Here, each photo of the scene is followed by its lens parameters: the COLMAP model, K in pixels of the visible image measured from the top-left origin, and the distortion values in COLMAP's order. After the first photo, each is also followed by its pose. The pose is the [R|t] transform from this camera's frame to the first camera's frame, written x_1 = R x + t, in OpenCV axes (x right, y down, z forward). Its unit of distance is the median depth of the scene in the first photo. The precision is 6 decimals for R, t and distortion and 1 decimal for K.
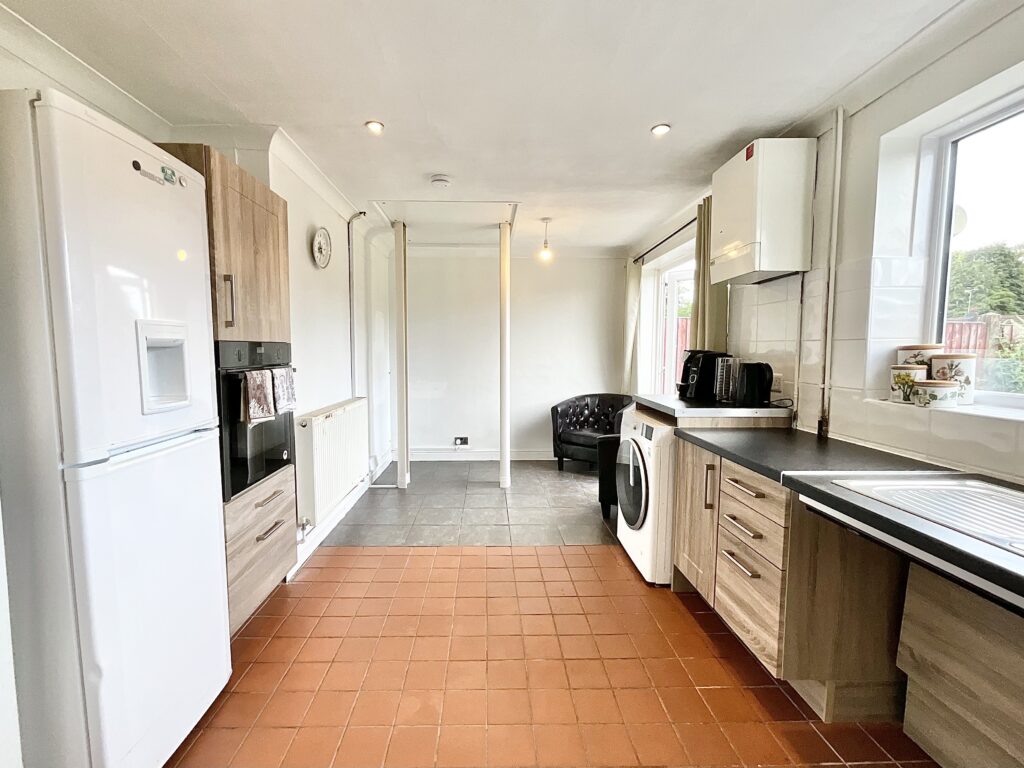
lens RADIAL K [[446.4, 0, 494.1], [0, 446.4, 384.8], [0, 0, 1]] dist [0.000136, -0.000052]
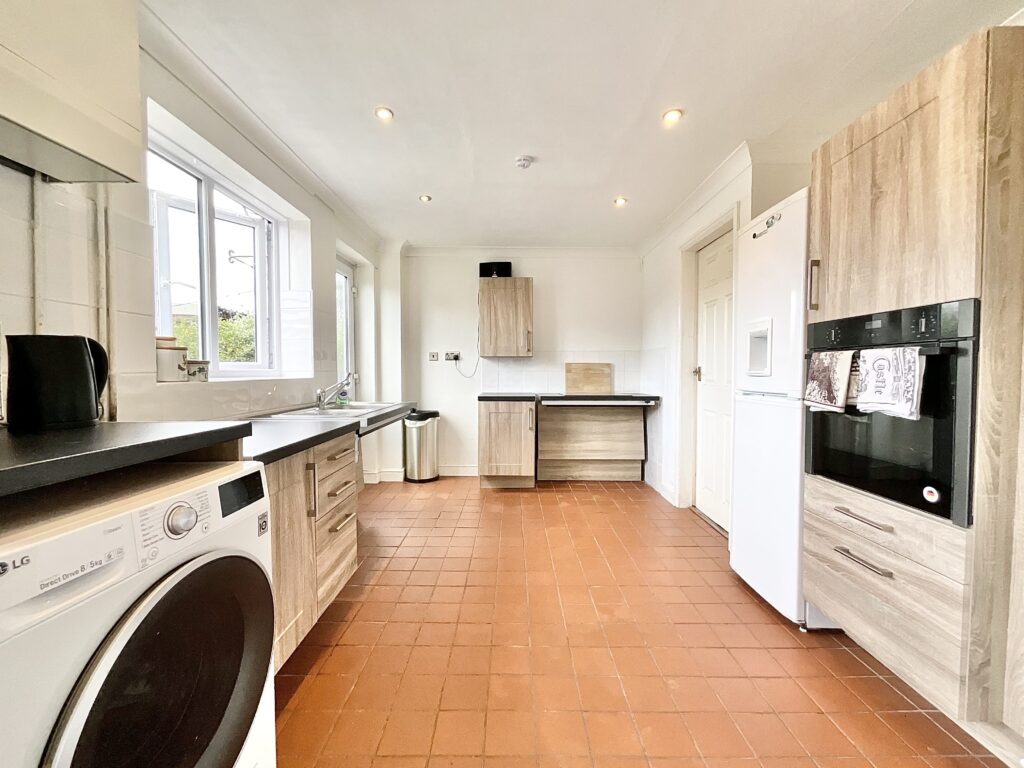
lens RADIAL K [[416.8, 0, 512.0], [0, 416.8, 384.0], [0, 0, 1]] dist [-0.000291, 0.000076]
pose [[-0.999785, -0.001553, 0.020678, 0.085997], [0.000805, 0.993531, 0.113558, -0.059223], [-0.020720, 0.113550, -0.993316, 1.763663]]
